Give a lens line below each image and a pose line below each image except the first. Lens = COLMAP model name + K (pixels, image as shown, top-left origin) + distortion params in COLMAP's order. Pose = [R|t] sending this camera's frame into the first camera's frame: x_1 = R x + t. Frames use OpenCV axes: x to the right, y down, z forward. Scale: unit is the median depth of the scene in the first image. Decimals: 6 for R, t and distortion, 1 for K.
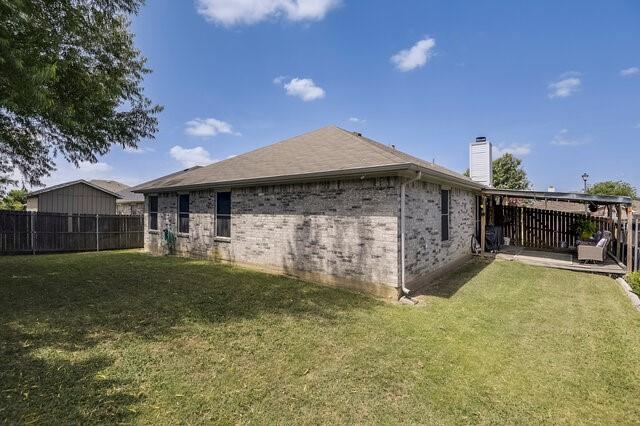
lens RADIAL K [[293.6, 0, 320.0], [0, 293.6, 213.0], [0, 0, 1]] dist [0.022816, -0.025984]
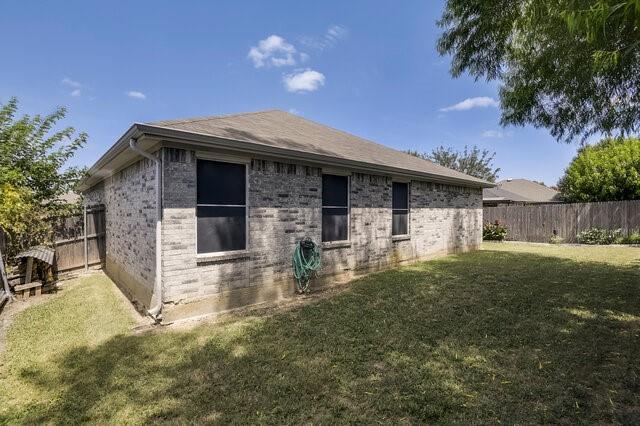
lens RADIAL K [[293.6, 0, 320.0], [0, 293.6, 213.0], [0, 0, 1]] dist [0.022816, -0.025984]
pose [[0.166966, -0.002126, 0.985960, -1.247956], [0.018461, 0.999829, -0.000970, 0.014216], [-0.985790, 0.018363, 0.166976, 1.119584]]
